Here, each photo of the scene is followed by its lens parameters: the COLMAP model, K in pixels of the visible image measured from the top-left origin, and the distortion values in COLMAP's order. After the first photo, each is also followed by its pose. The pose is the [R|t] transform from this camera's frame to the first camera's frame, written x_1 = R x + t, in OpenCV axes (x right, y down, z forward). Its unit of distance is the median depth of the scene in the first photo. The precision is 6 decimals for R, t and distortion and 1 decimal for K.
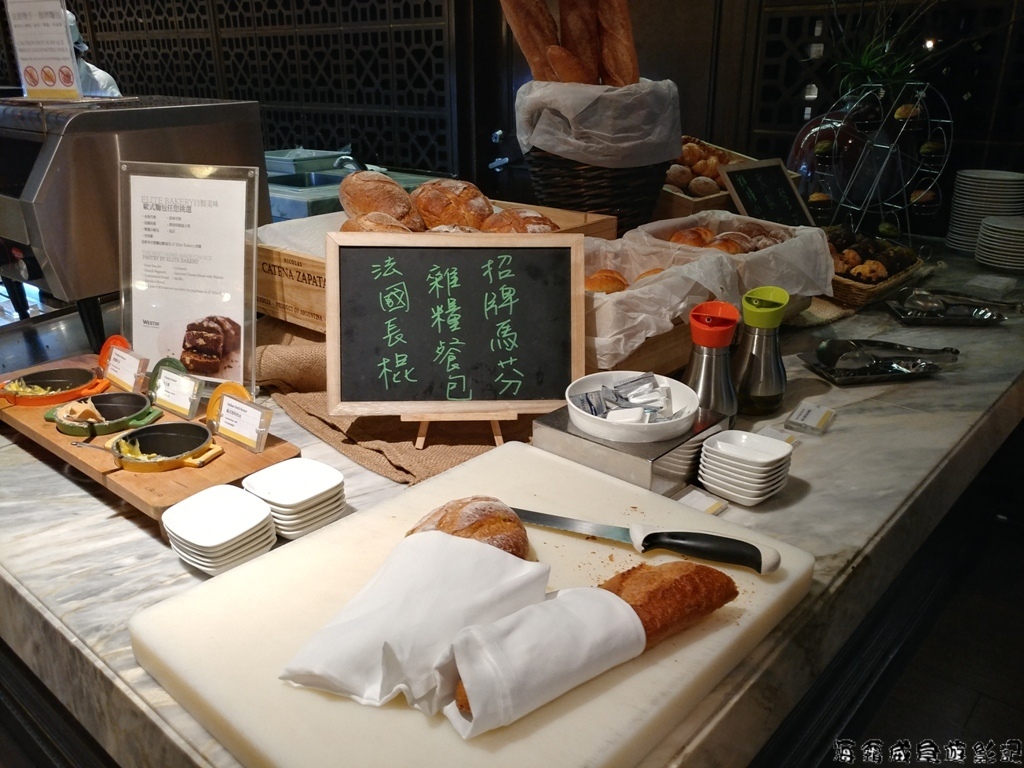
lens RADIAL K [[856.6, 0, 512.0], [0, 856.6, 384.0], [0, 0, 1]] dist [0.005283, 0.003059]
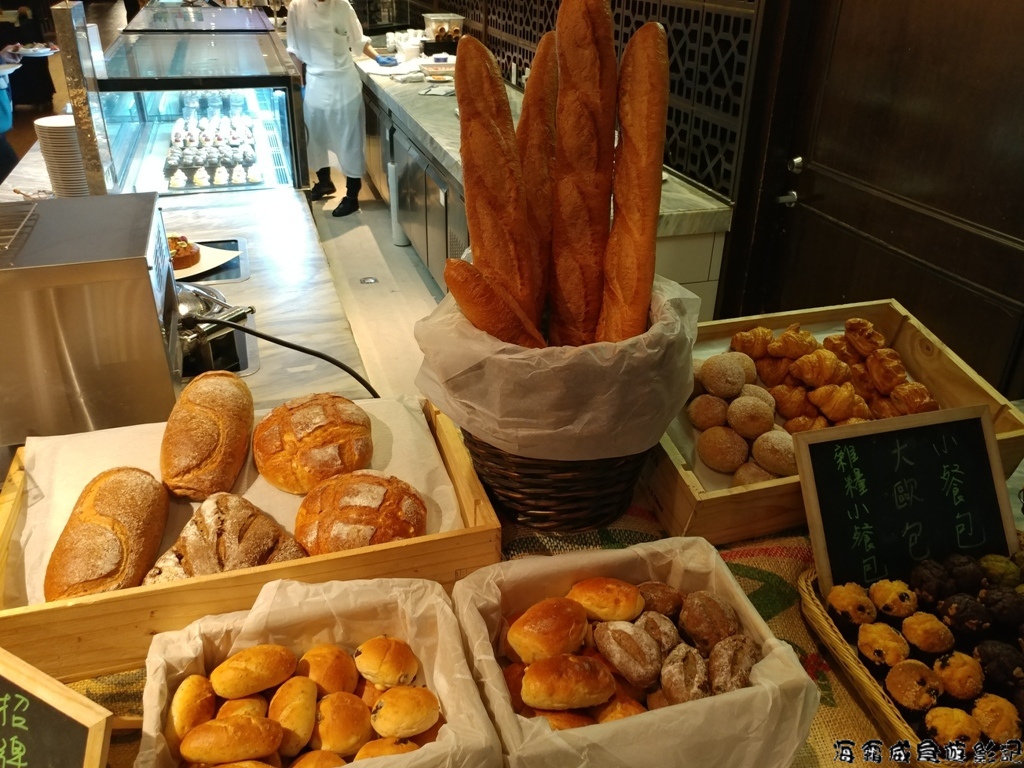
lens RADIAL K [[856.6, 0, 512.0], [0, 856.6, 384.0], [0, 0, 1]] dist [0.005283, 0.003059]
pose [[0.847412, 0.265694, -0.459673, 0.176460], [-0.205758, 0.962464, 0.176994, -0.183329], [0.489445, -0.055406, 0.870272, 0.190915]]
